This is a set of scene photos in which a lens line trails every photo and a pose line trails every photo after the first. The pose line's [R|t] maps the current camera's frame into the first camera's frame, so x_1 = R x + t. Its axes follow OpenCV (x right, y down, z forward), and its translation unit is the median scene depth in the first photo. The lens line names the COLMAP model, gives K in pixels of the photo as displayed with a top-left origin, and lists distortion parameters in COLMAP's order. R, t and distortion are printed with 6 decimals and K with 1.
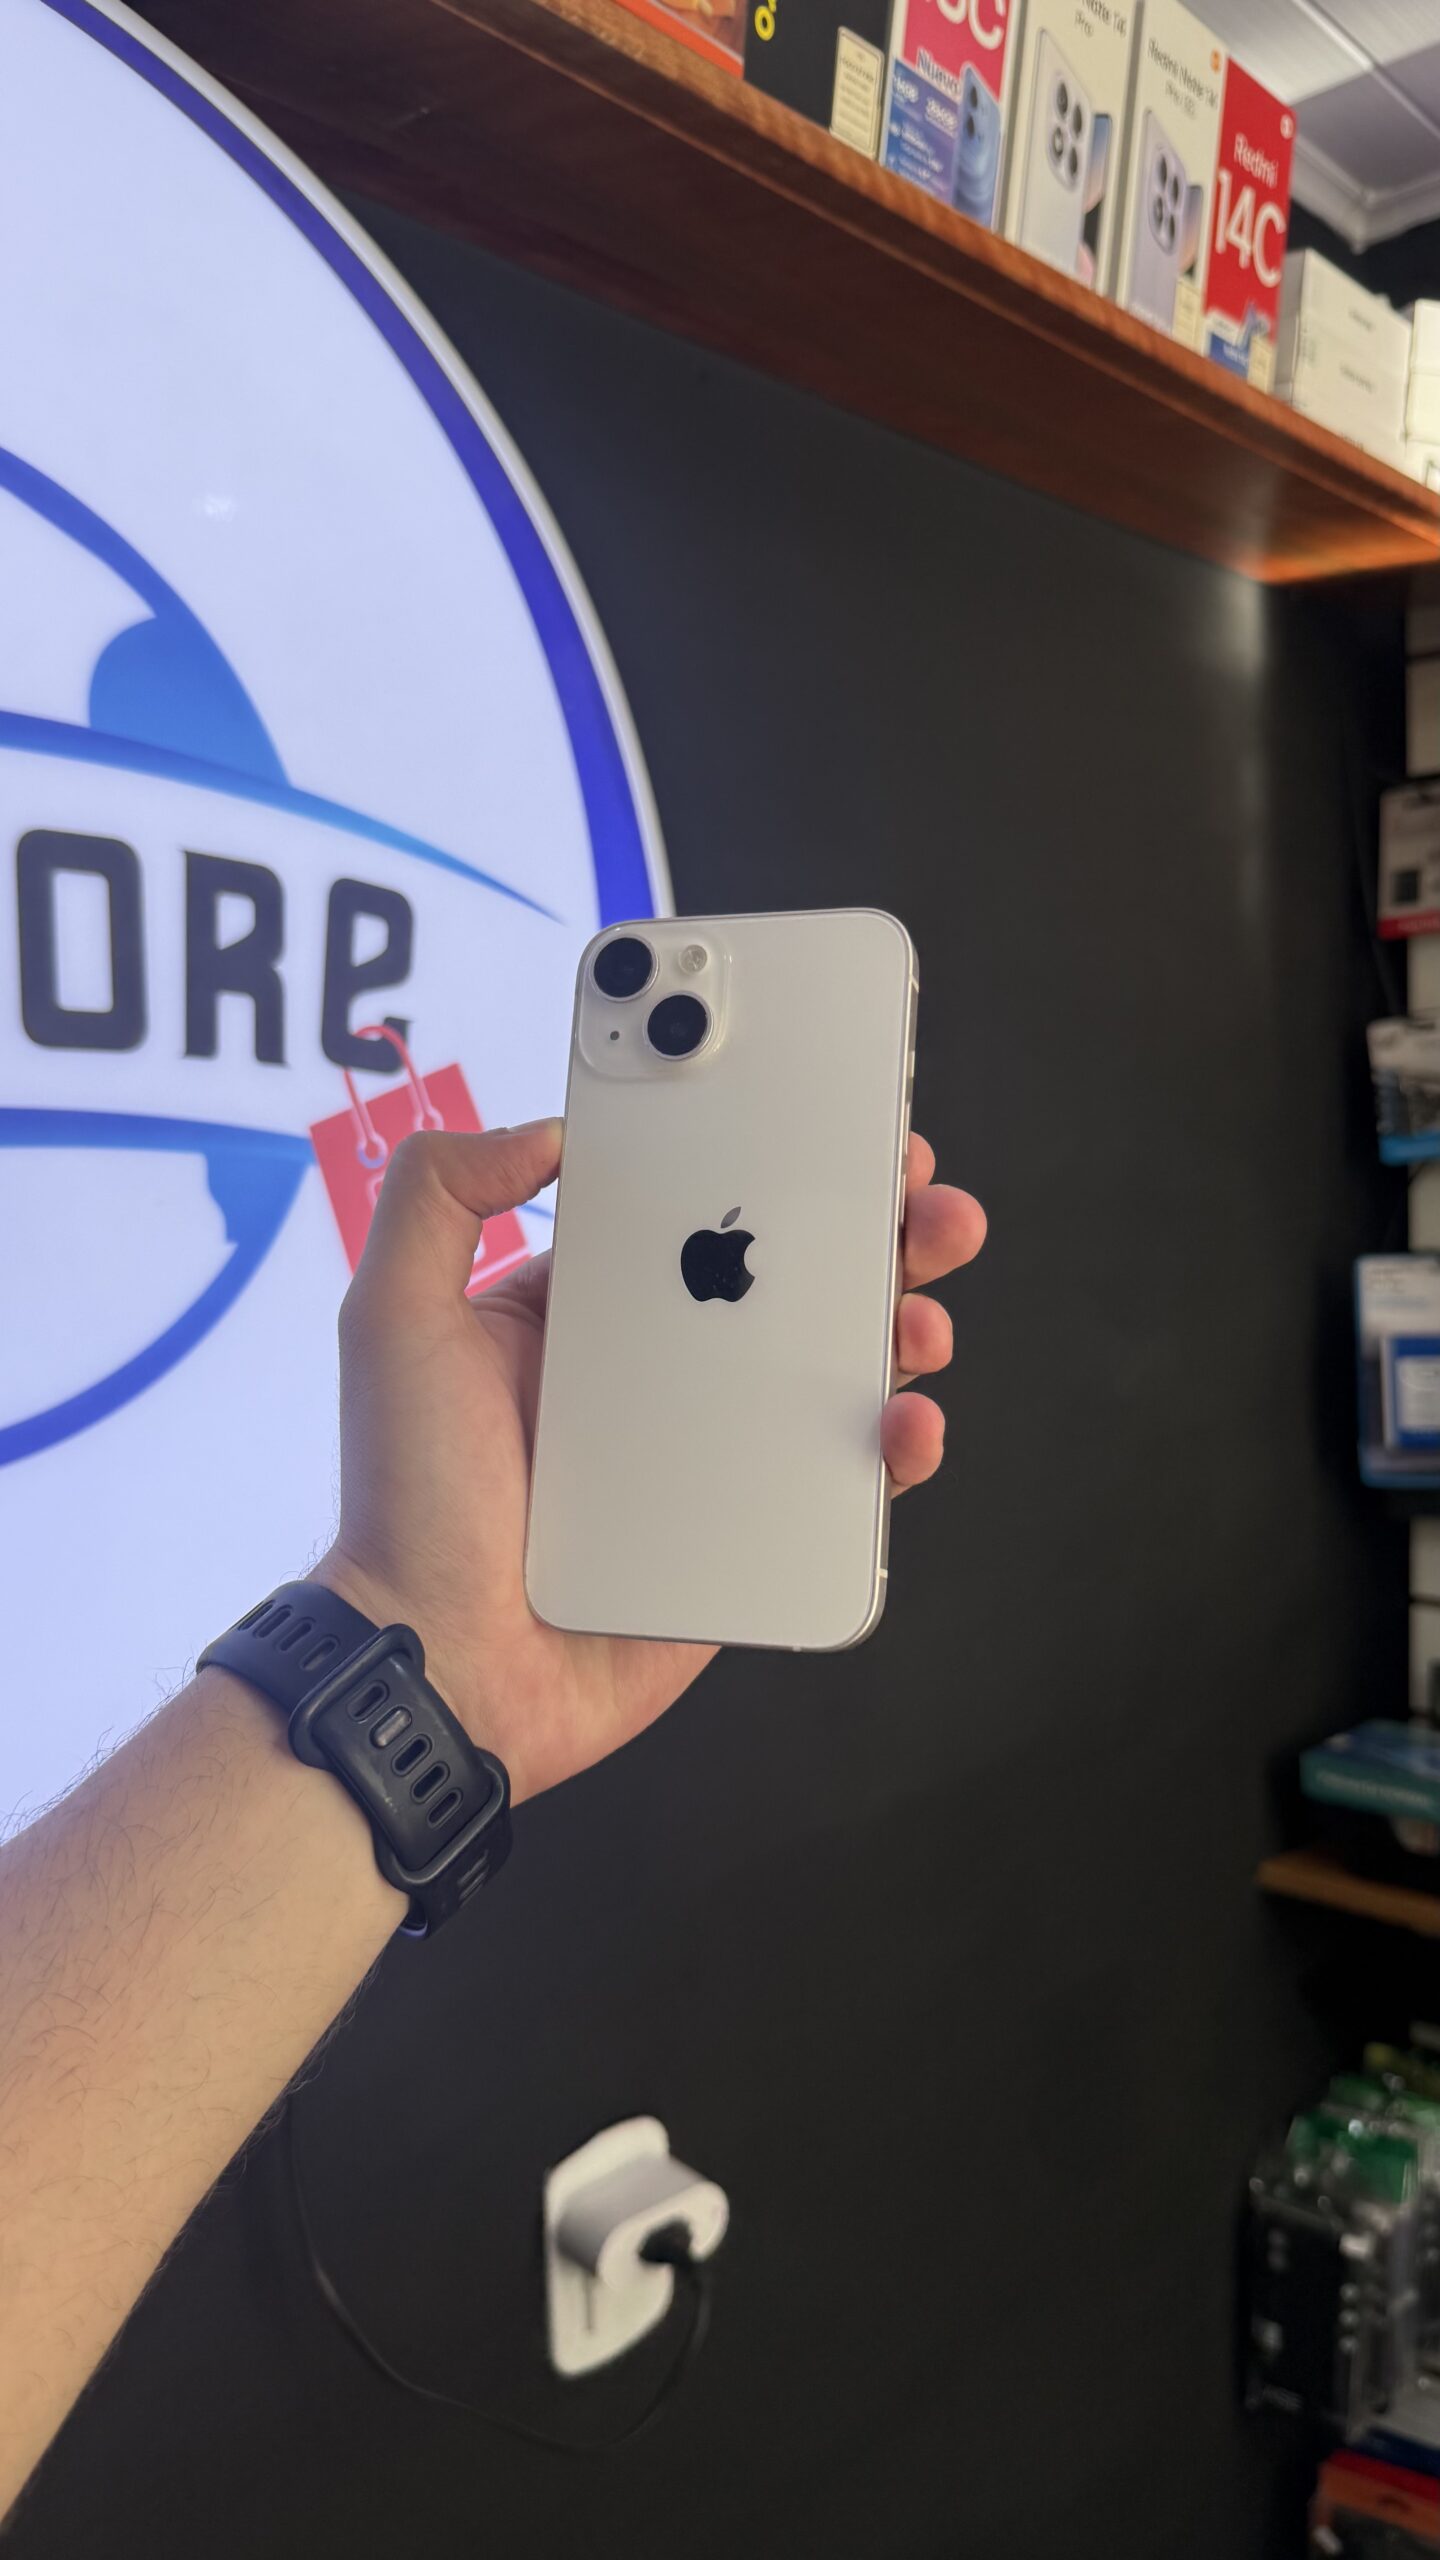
lens RADIAL K [[1886.0, 0, 724.5], [0, 1886.0, 1270.7], [0, 0, 1]] dist [-0.020045, -0.003404]
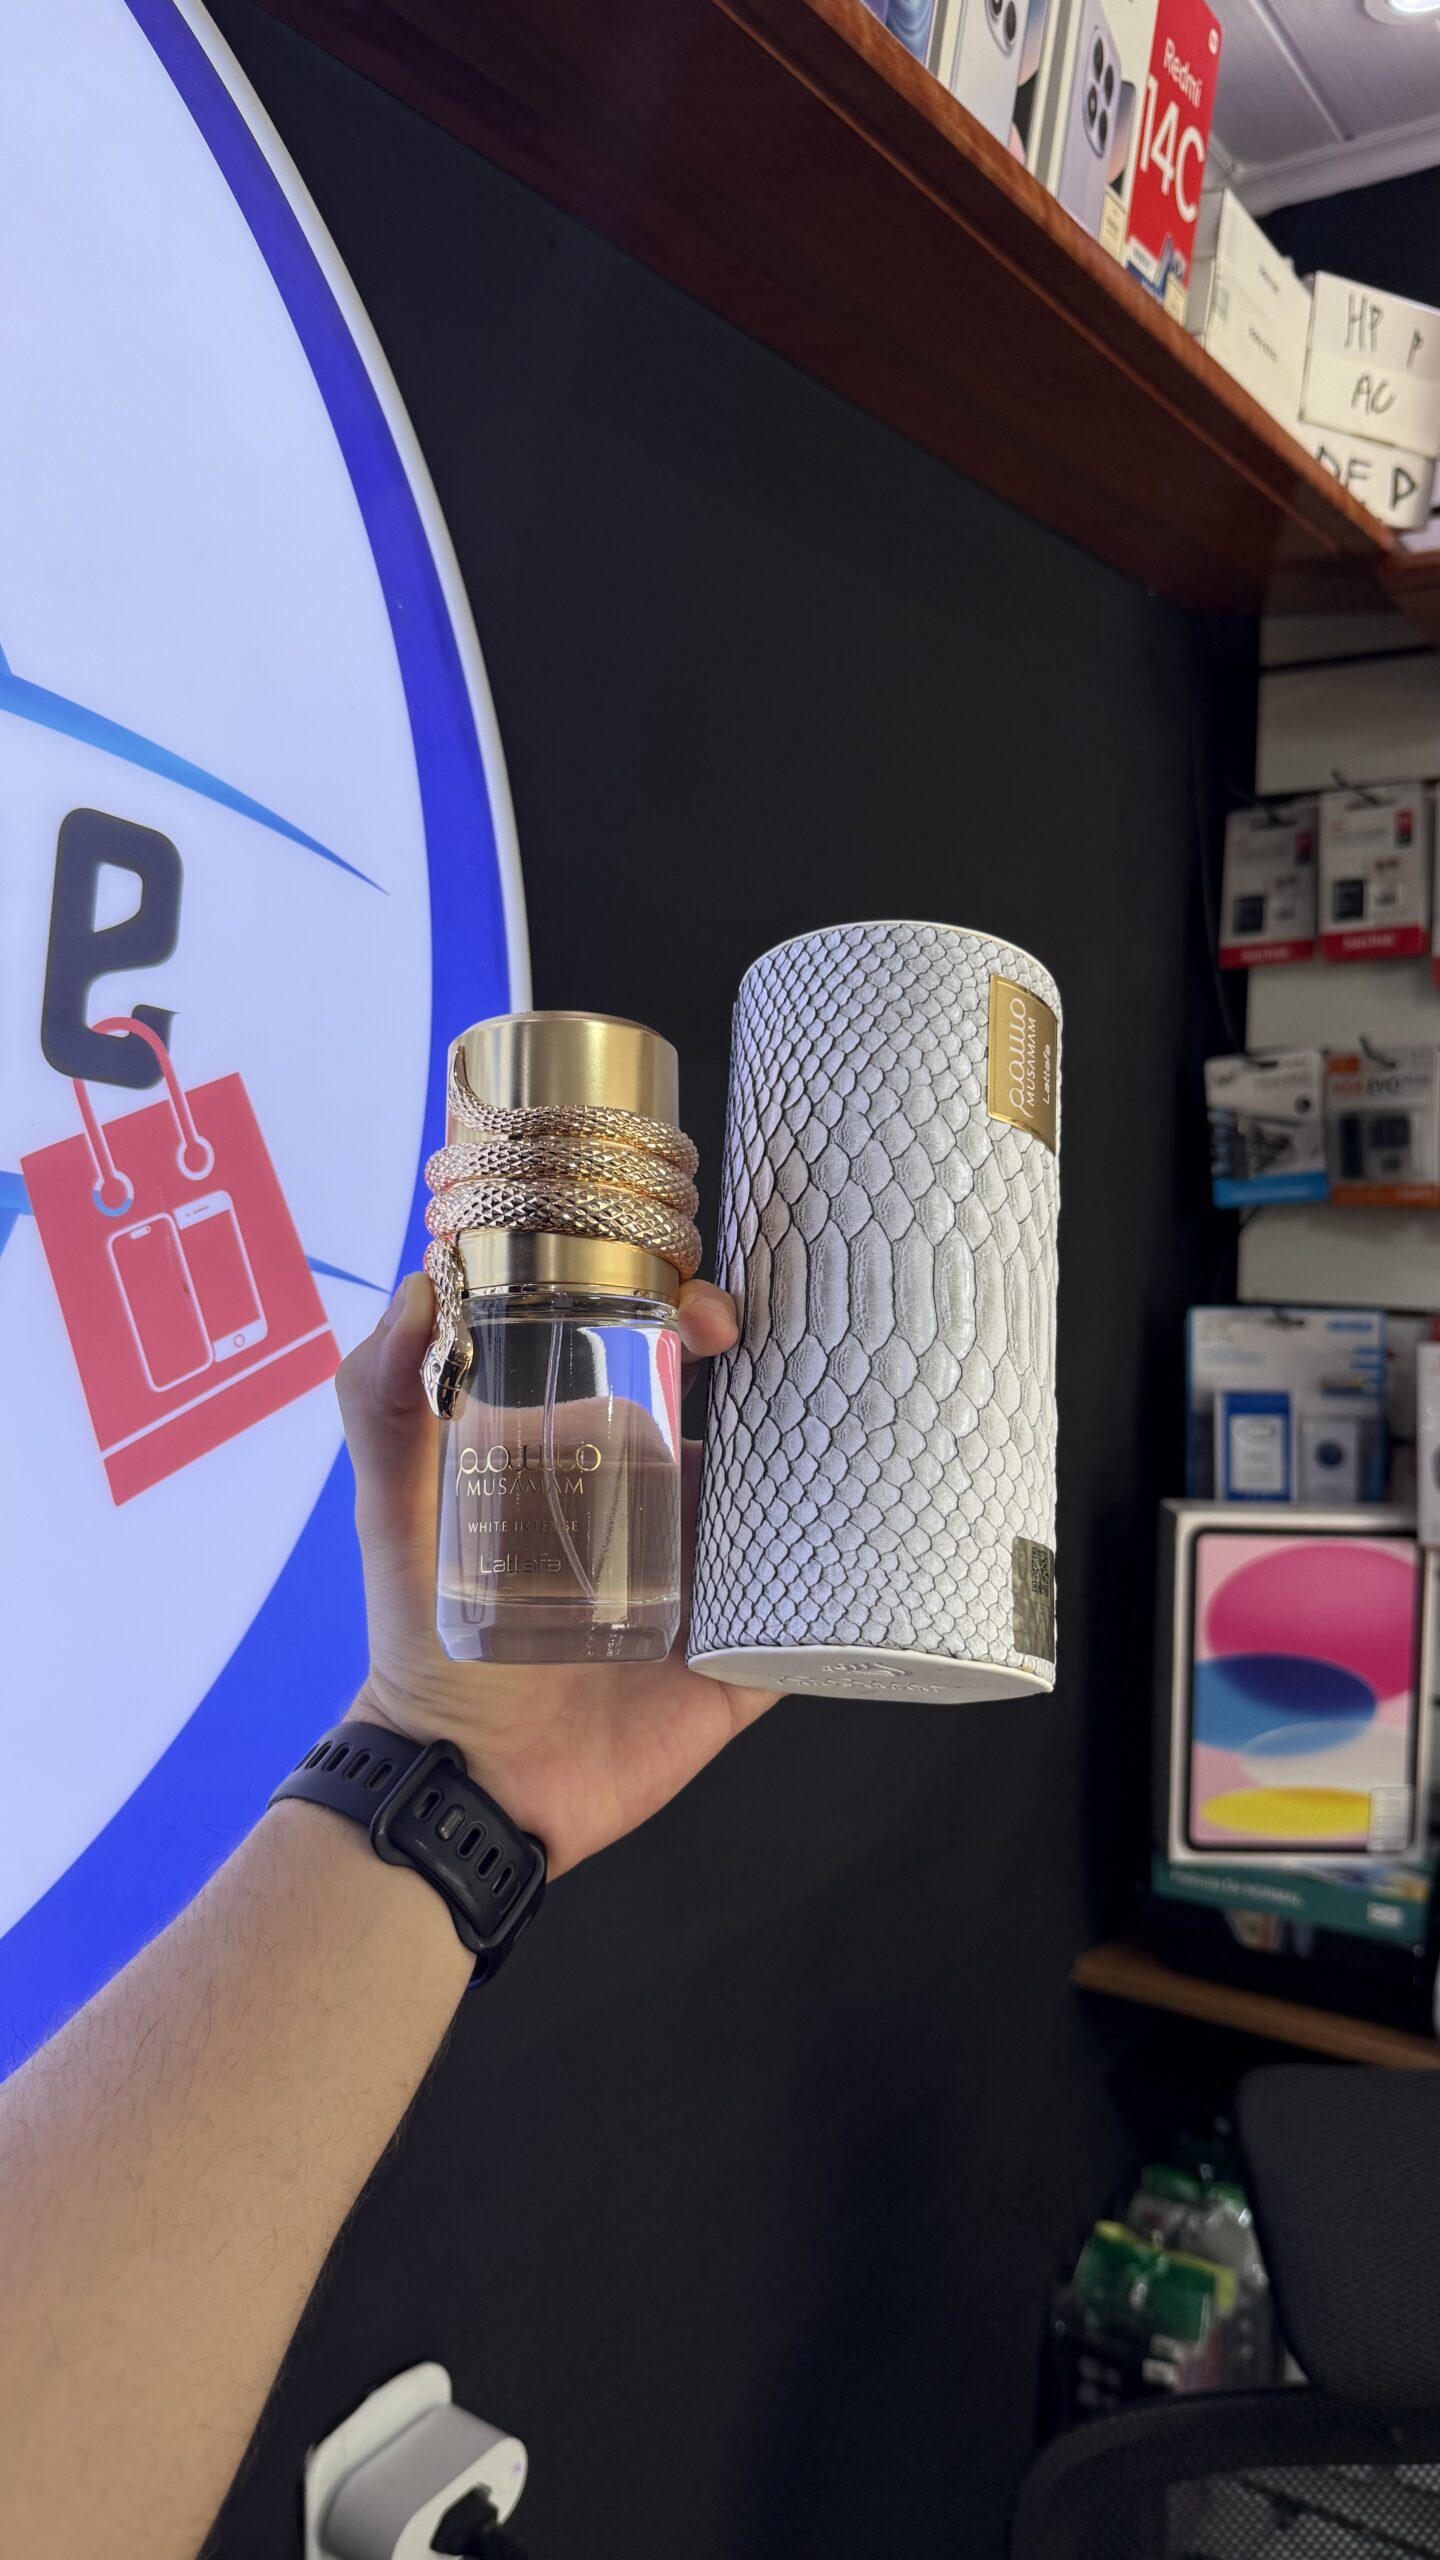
lens RADIAL K [[1875.2, 0, 739.6], [0, 1875.2, 1279.8], [0, 0, 1]] dist [-0.023312, 0.004627]
pose [[0.988813, 0.025799, 0.146910, -0.041034], [-0.026404, 0.999649, 0.002165, -0.028810], [-0.146803, -0.006020, 0.989147, 0.195172]]
